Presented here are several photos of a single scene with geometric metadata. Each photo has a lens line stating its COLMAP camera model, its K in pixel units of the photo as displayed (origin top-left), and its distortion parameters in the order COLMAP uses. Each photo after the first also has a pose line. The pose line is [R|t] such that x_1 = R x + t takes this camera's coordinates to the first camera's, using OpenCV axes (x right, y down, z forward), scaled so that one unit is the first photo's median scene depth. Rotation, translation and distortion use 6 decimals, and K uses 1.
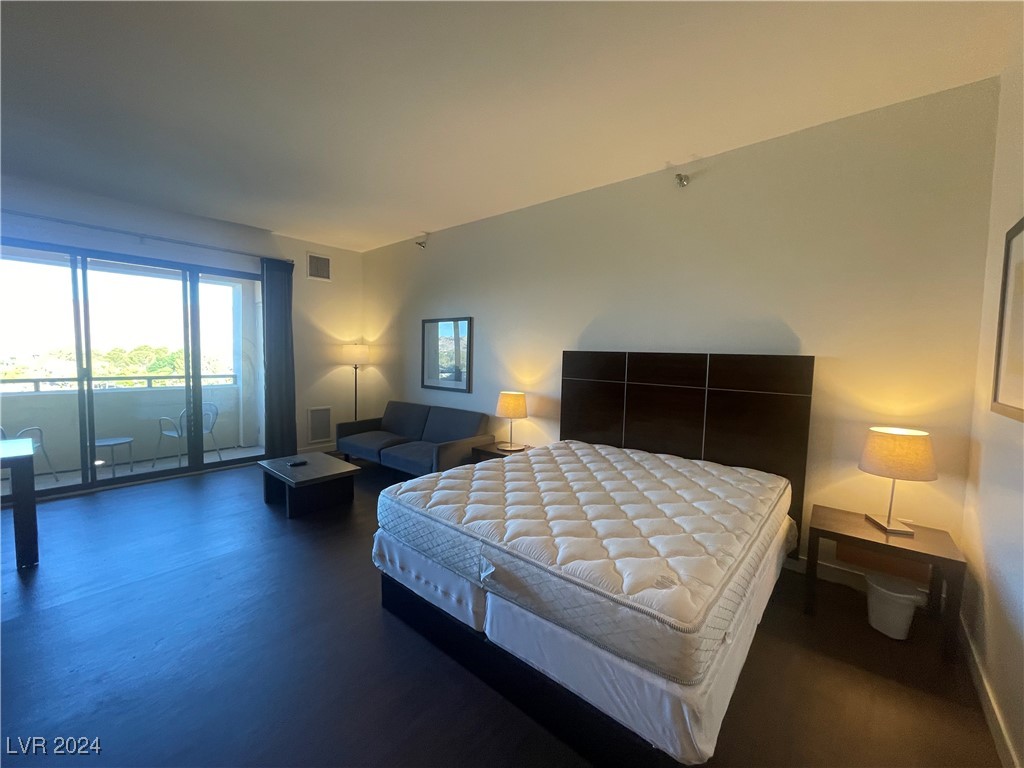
lens RADIAL K [[420.2, 0, 480.8], [0, 420.2, 376.5], [0, 0, 1]] dist [-0.005872, 0.000094]
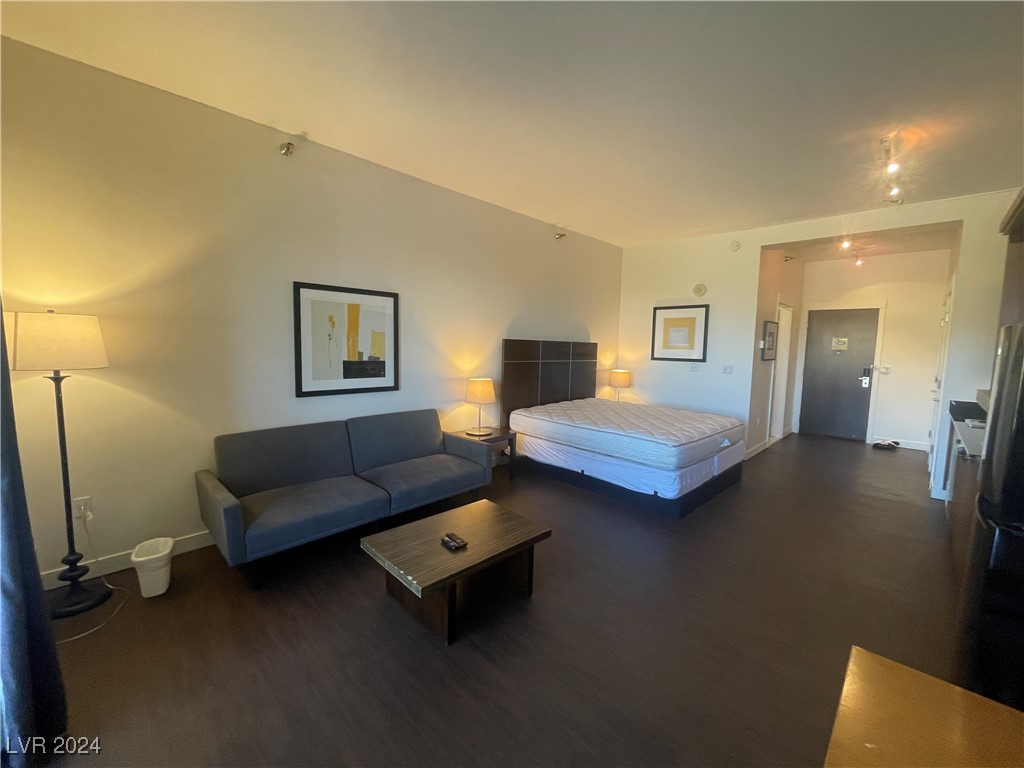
lens RADIAL K [[420.2, 0, 518.9], [0, 420.2, 383.1], [0, 0, 1]] dist [-0.005872, 0.000094]
pose [[0.018919, -0.114617, 0.993230, -0.759685], [0.030015, 0.993025, 0.114022, -0.053585], [-0.999370, 0.027655, 0.022227, 0.702163]]
